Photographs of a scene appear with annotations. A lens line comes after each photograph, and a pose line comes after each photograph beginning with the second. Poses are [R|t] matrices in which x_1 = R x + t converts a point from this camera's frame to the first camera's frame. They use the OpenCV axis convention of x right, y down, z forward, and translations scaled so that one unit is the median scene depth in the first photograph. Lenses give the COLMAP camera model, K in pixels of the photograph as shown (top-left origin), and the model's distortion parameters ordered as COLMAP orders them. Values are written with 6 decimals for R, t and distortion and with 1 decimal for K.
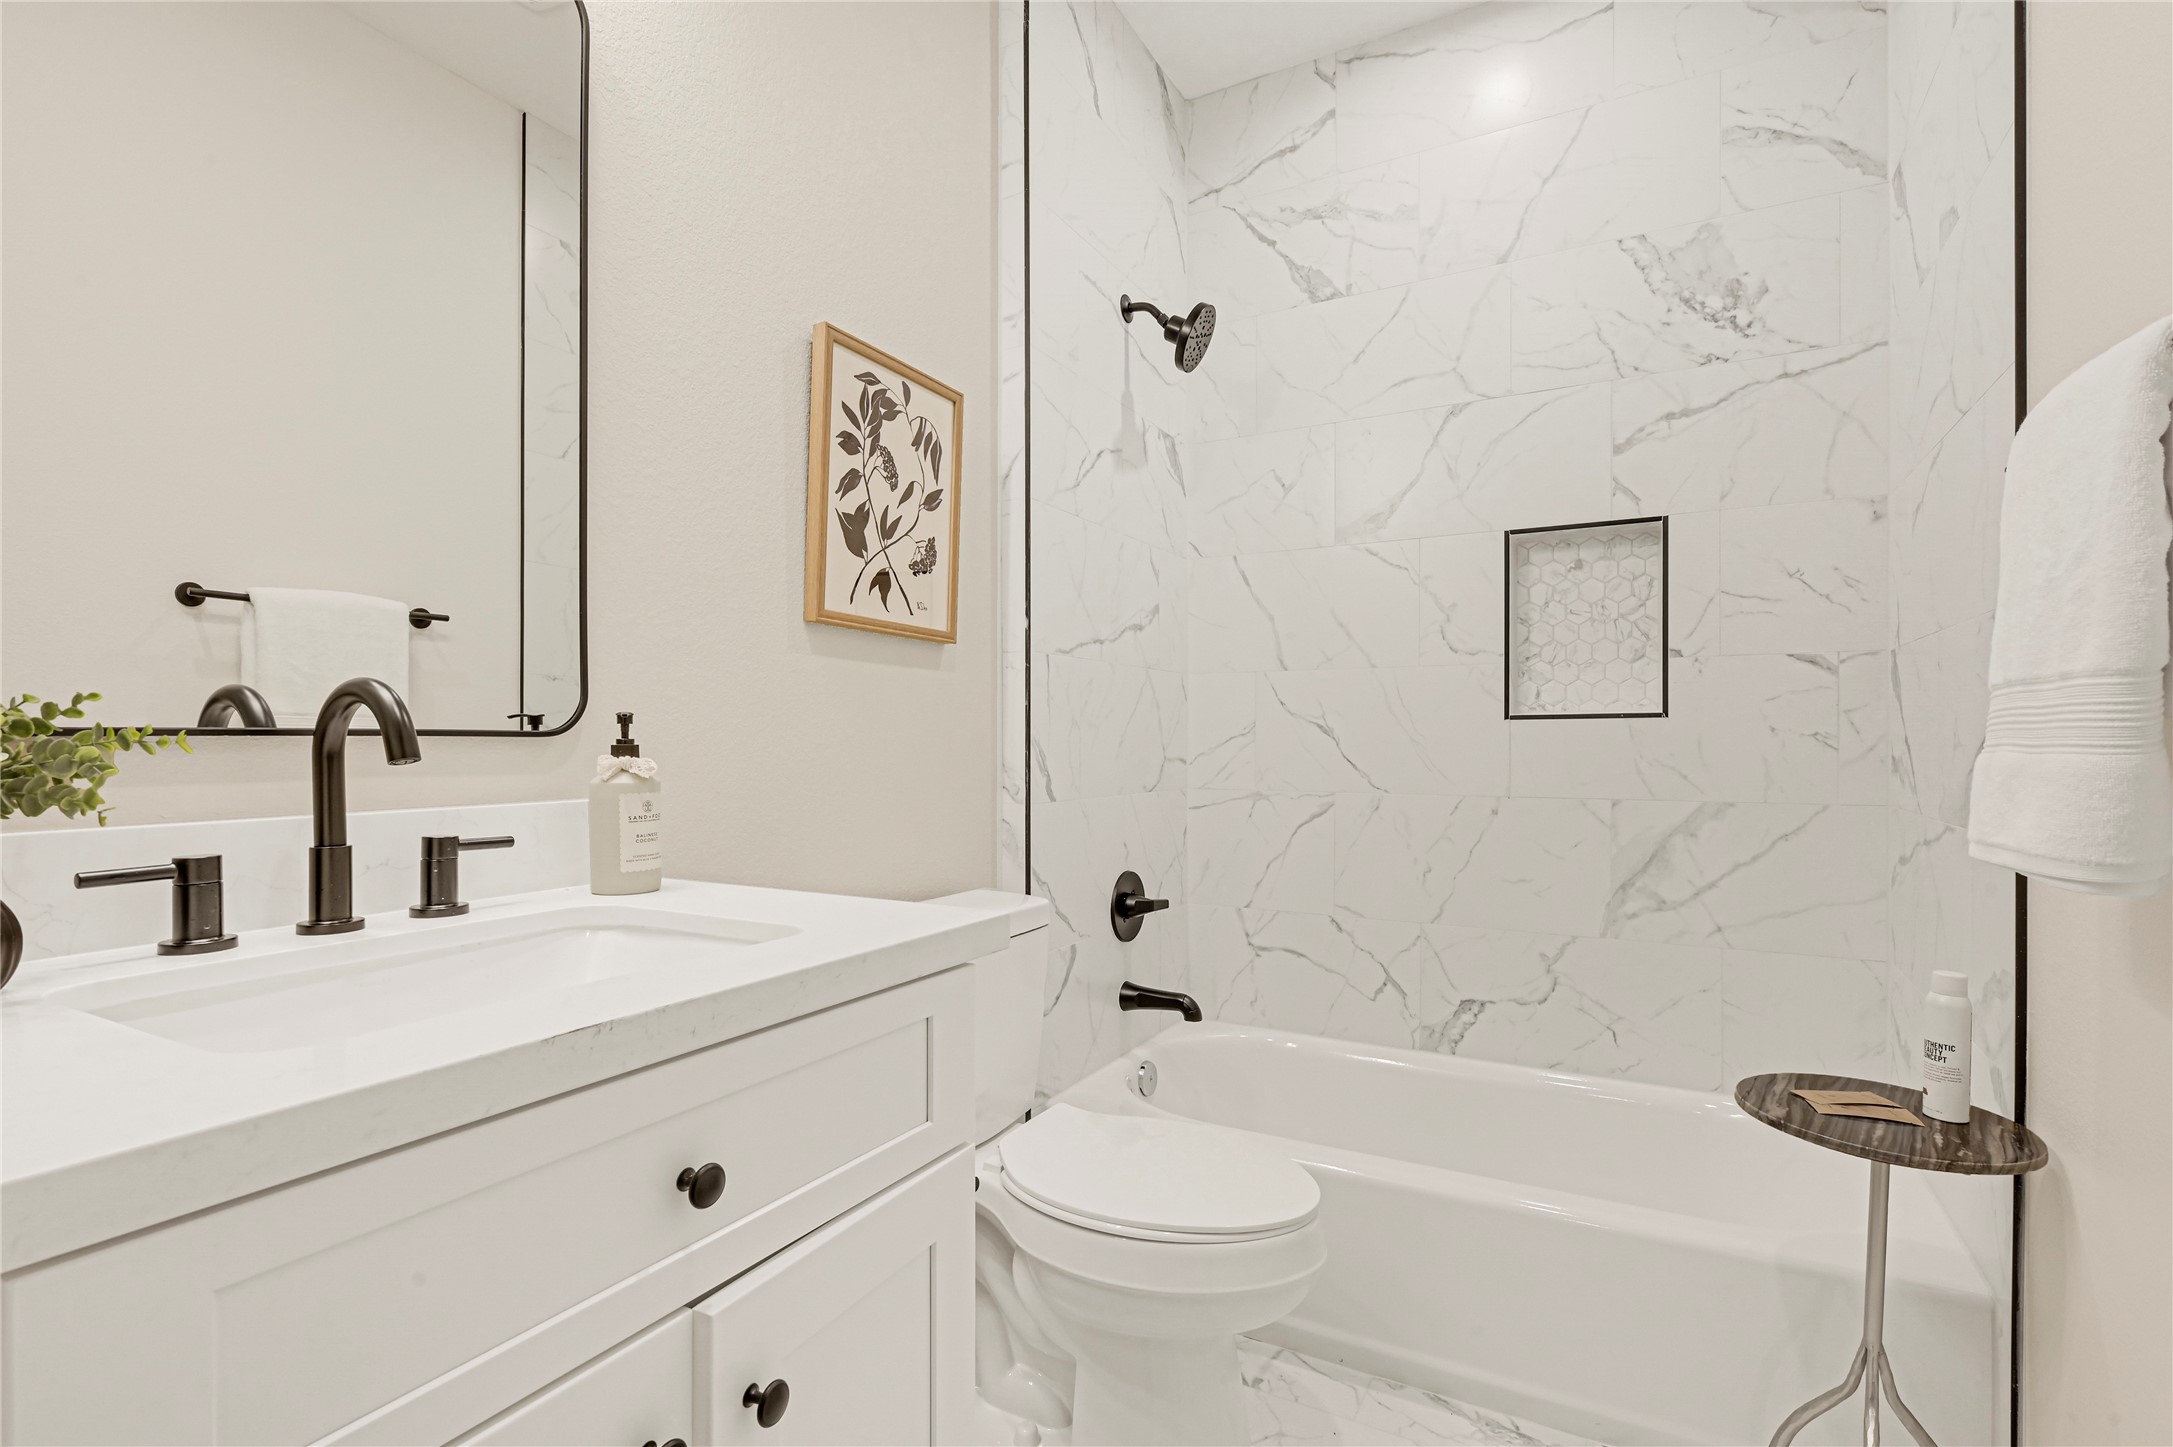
lens RADIAL K [[1001.2, 0, 1101.1], [0, 1001.2, 734.4], [0, 0, 1]] dist [-0.001343, 0.000428]
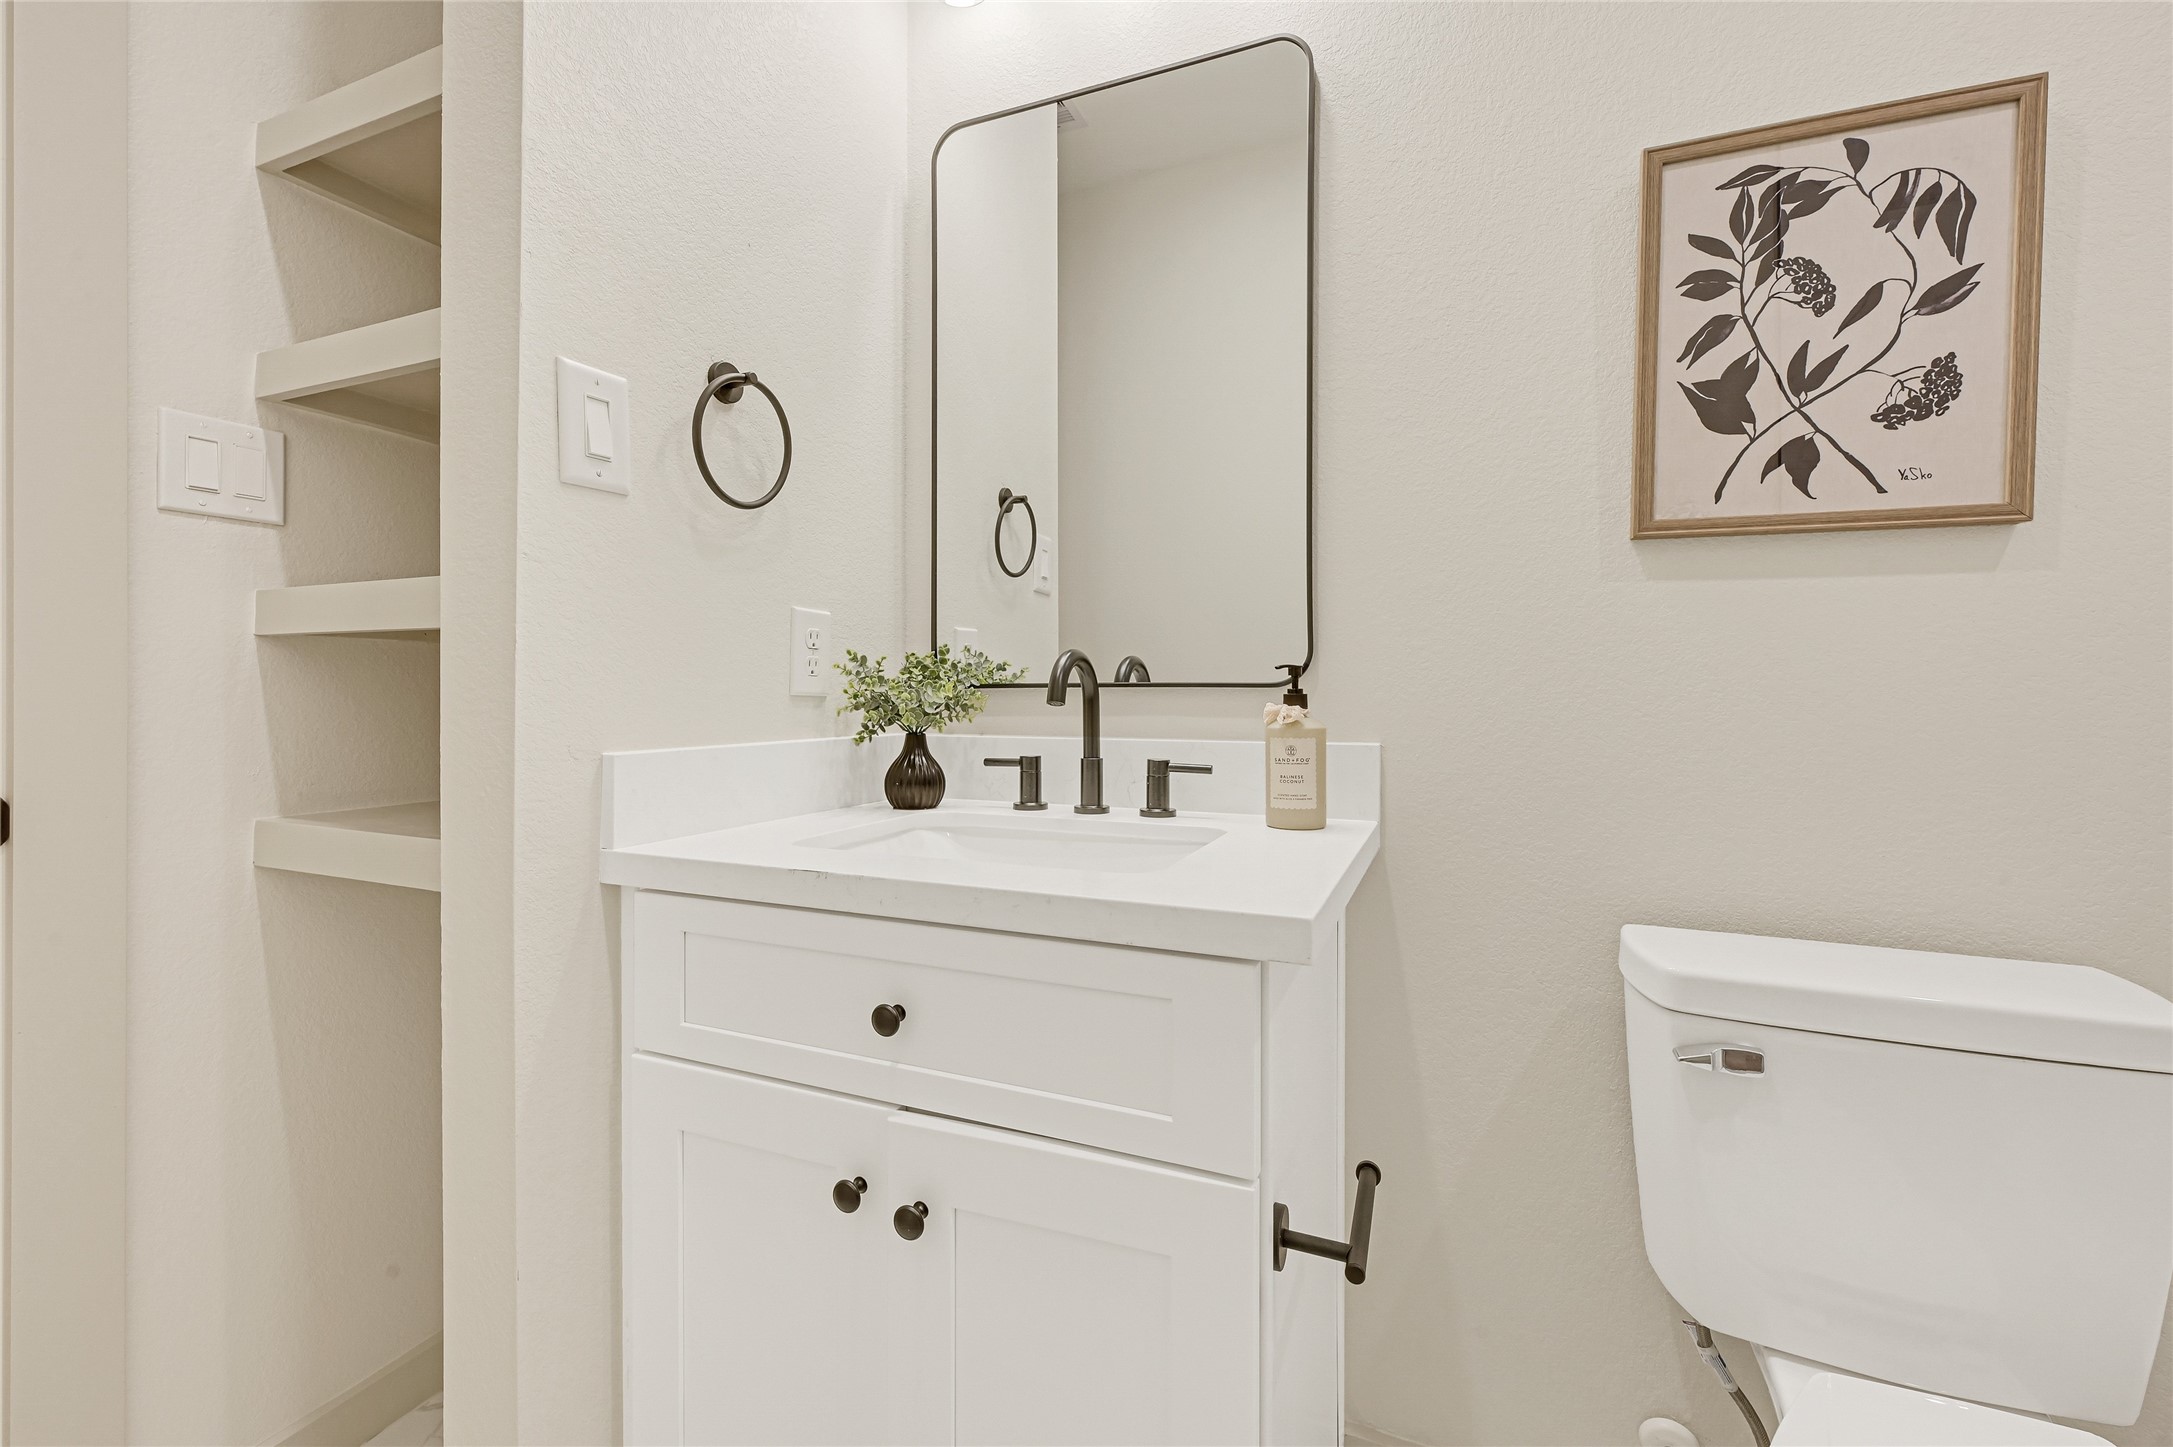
lens RADIAL K [[900.7, 0, 1126.1], [0, 900.7, 692.7], [0, 0, 1]] dist [-0.003121, -0.000965]
pose [[0.109067, -0.000636, -0.994034, 0.348206], [0.005213, 0.999986, -0.000068, 0.005429], [0.994021, -0.005175, 0.109069, 0.492665]]
